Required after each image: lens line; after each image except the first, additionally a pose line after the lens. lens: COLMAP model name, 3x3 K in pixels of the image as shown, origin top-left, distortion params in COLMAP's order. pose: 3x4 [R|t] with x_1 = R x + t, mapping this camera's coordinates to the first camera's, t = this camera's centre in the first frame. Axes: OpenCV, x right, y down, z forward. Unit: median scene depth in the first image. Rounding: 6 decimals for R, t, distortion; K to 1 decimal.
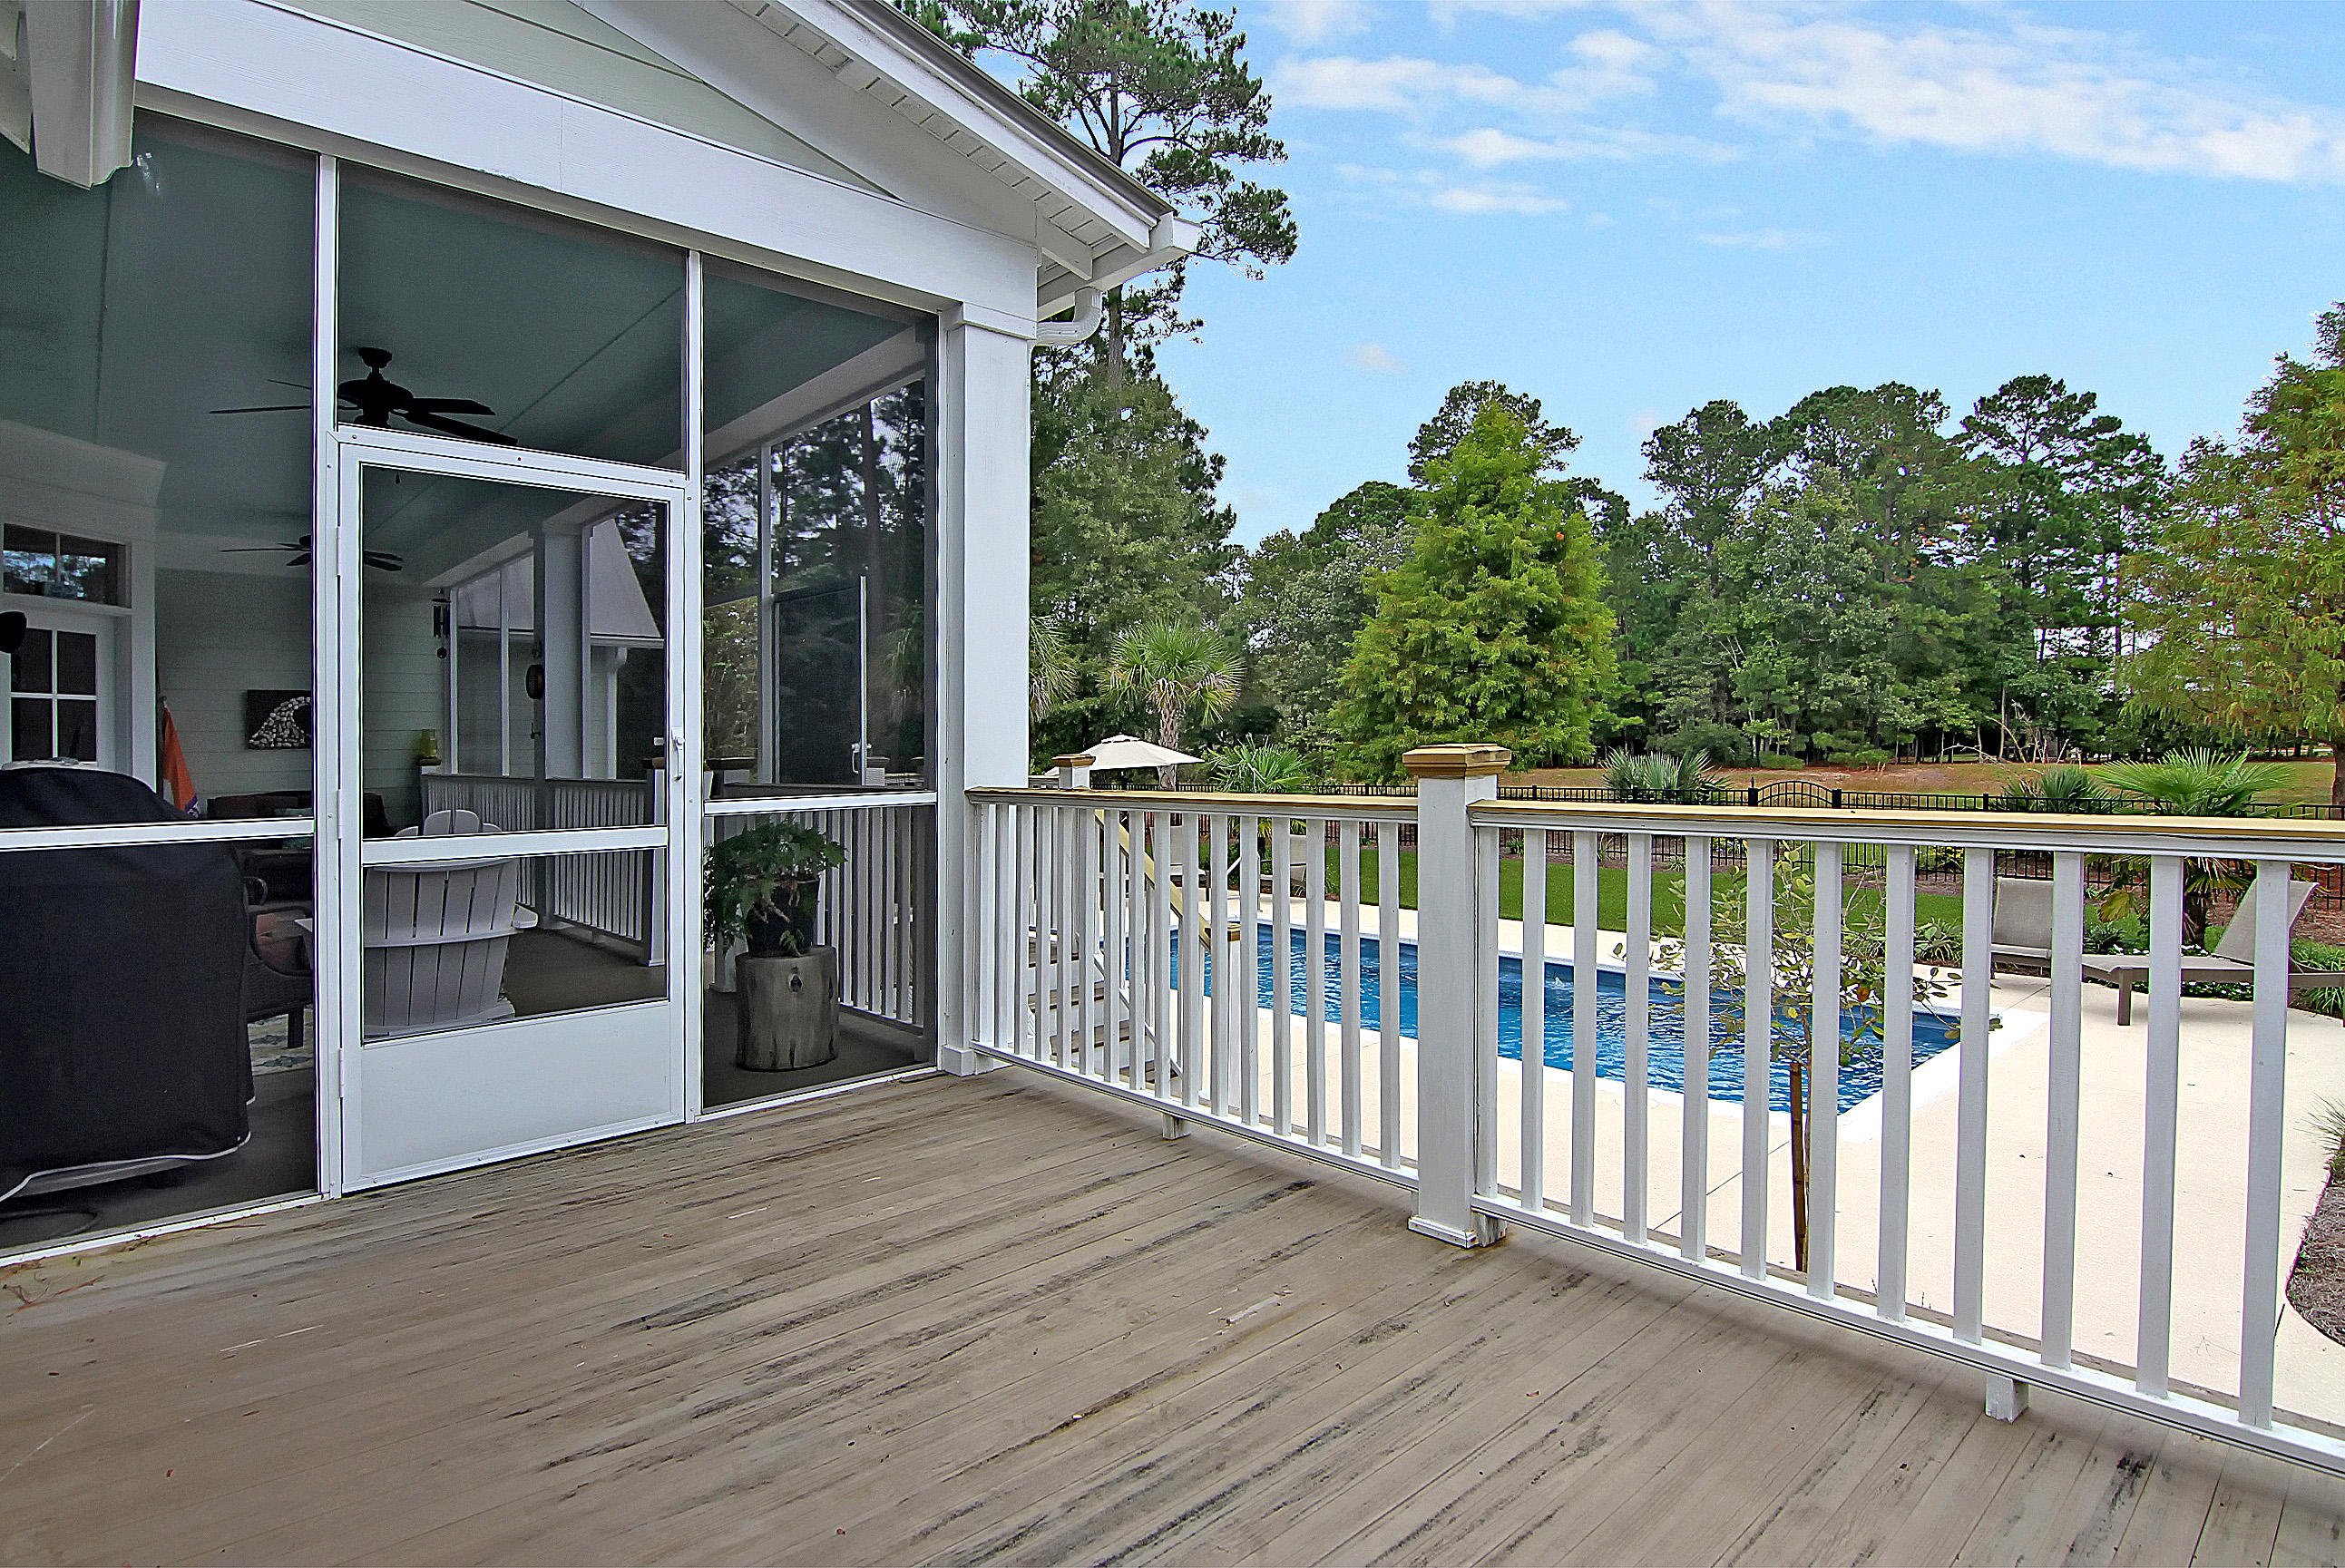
lens RADIAL K [[1178.5, 0, 1172.5], [0, 1178.5, 784.0], [0, 0, 1]] dist [0.000057, -0.008960]
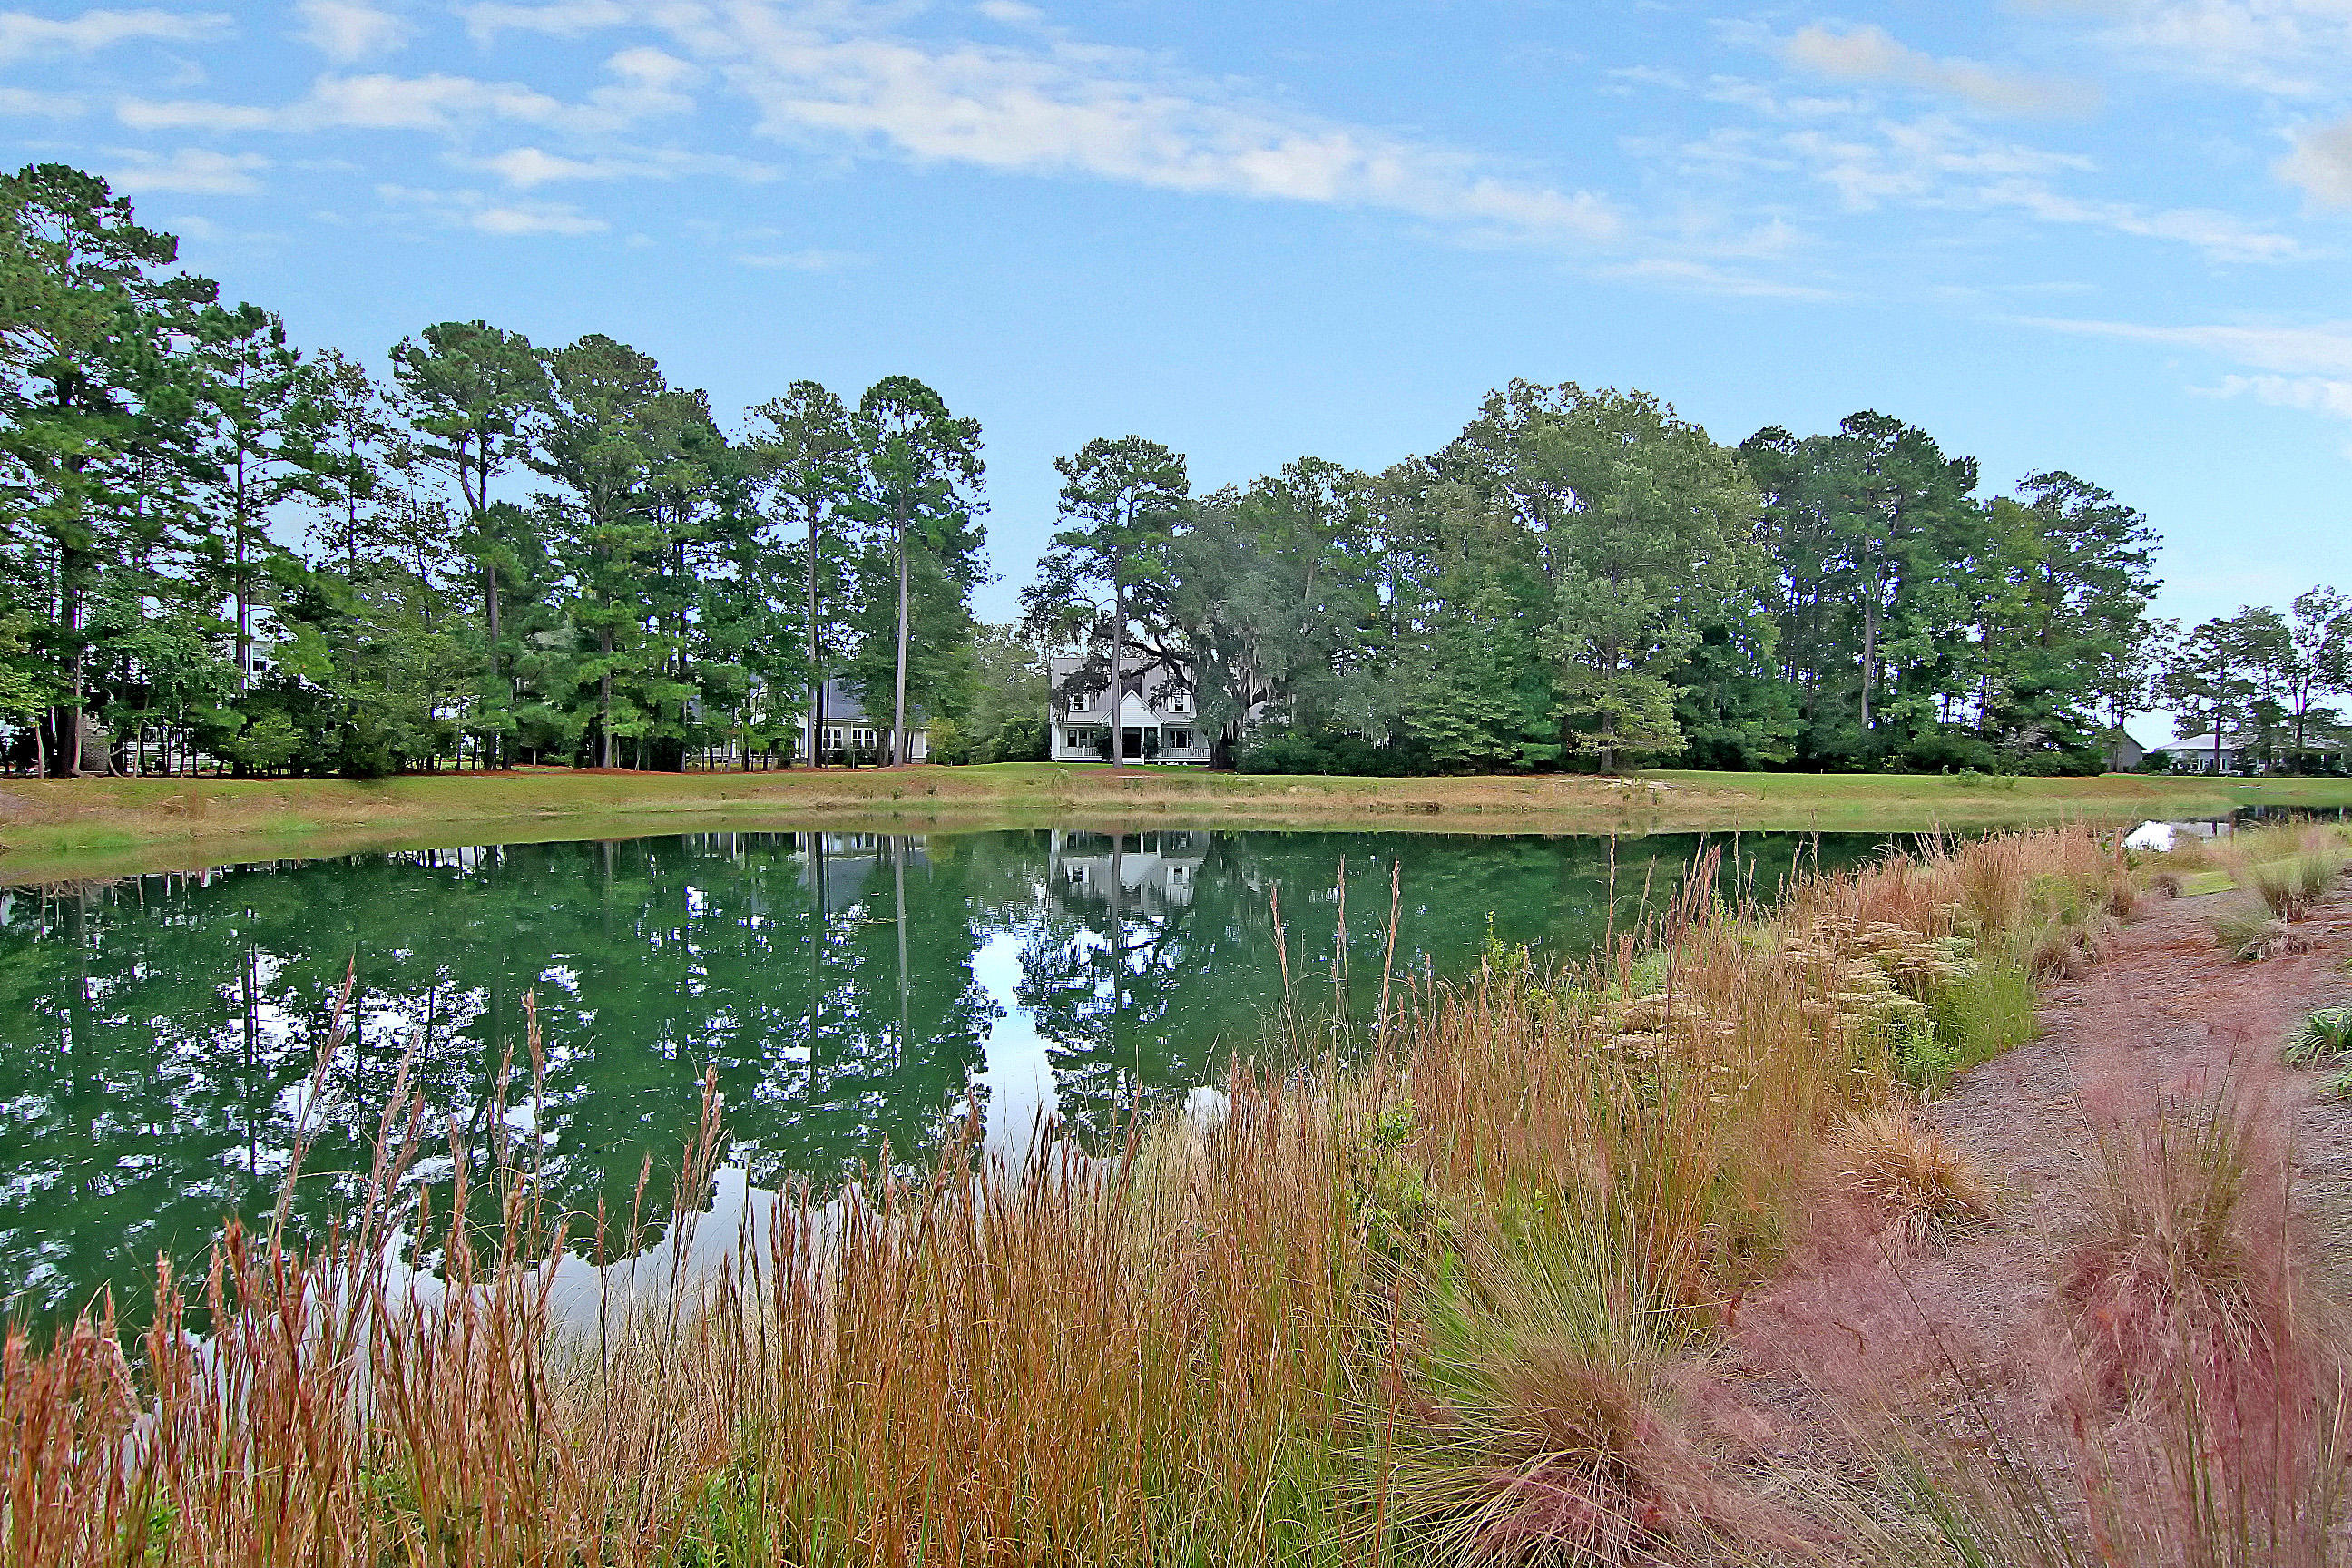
lens RADIAL K [[1206.9, 0, 1187.1], [0, 1206.9, 789.7], [0, 0, 1]] dist [-0.000307, -0.012089]
pose [[0.052274, -0.006254, 0.998613, 0.131521], [0.024332, 0.999691, 0.004987, -0.000994], [-0.998336, 0.024038, 0.052410, 0.418492]]
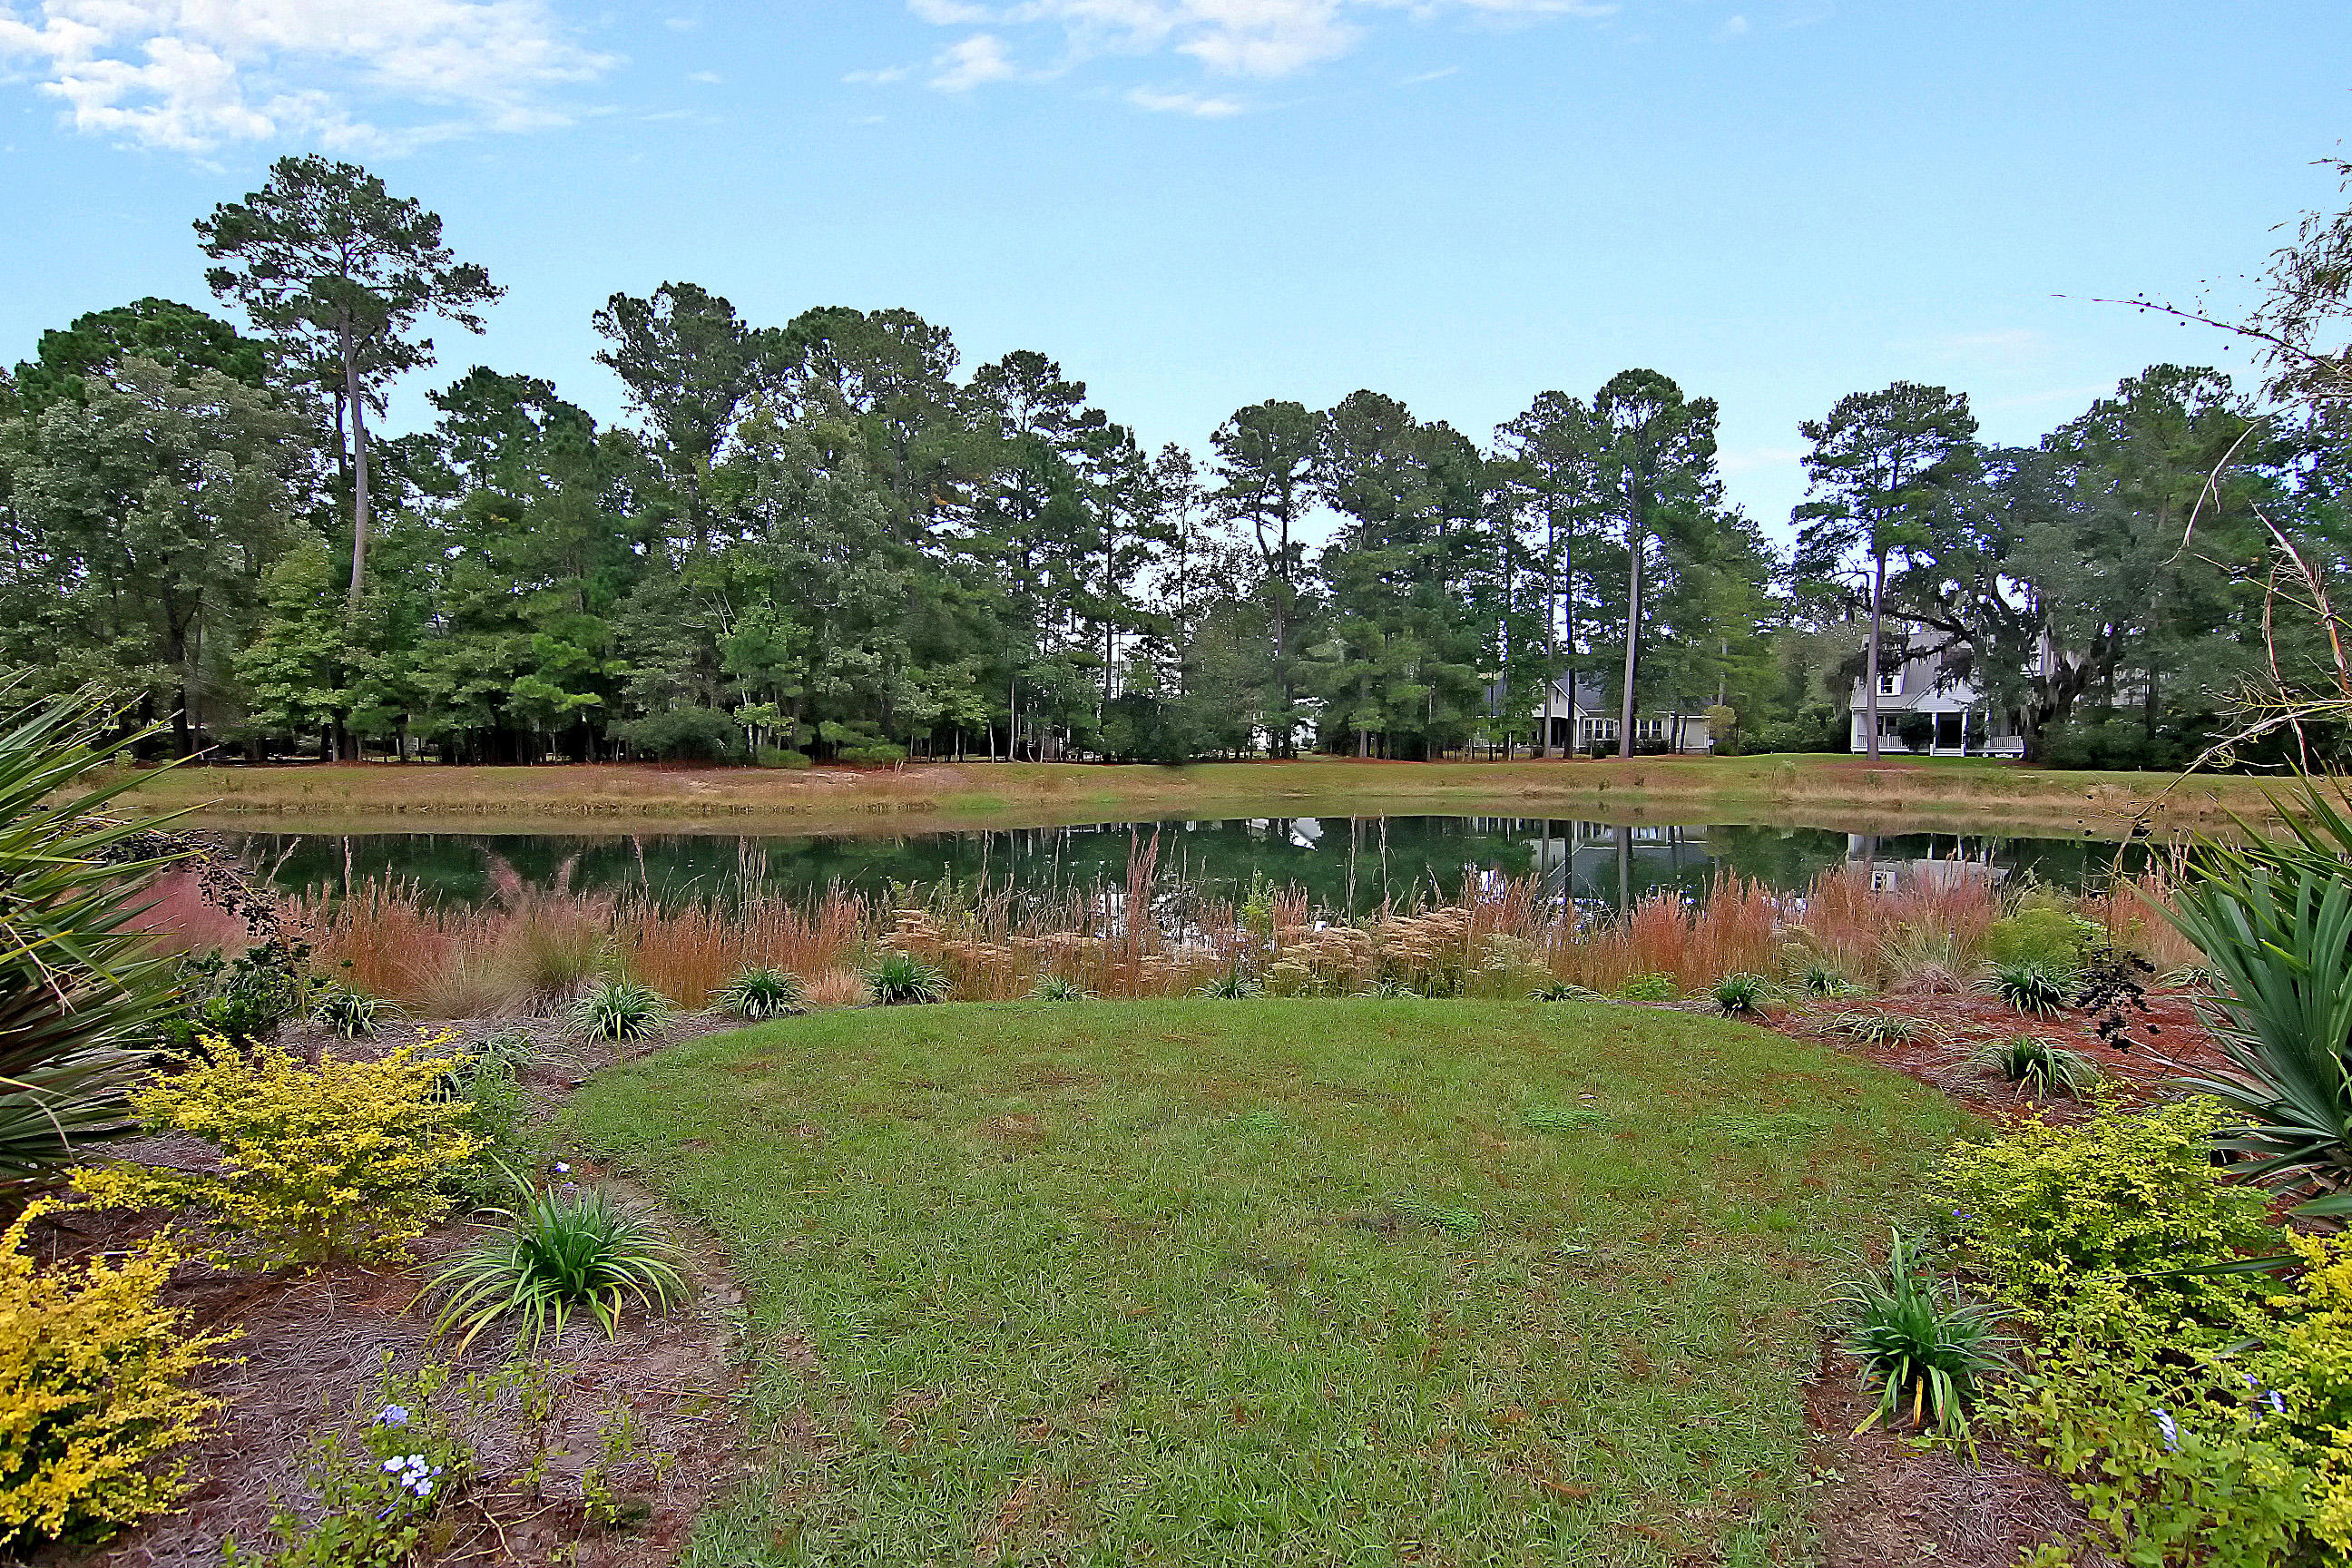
lens RADIAL K [[1191.9, 0, 1190.2], [0, 1191.9, 815.7], [0, 0, 1]] dist [-0.002016, -0.015327]
pose [[0.699187, -0.022876, 0.714573, 0.145541], [0.005306, 0.999626, 0.026810, -0.000985], [-0.714919, -0.014954, 0.699047, 0.263712]]
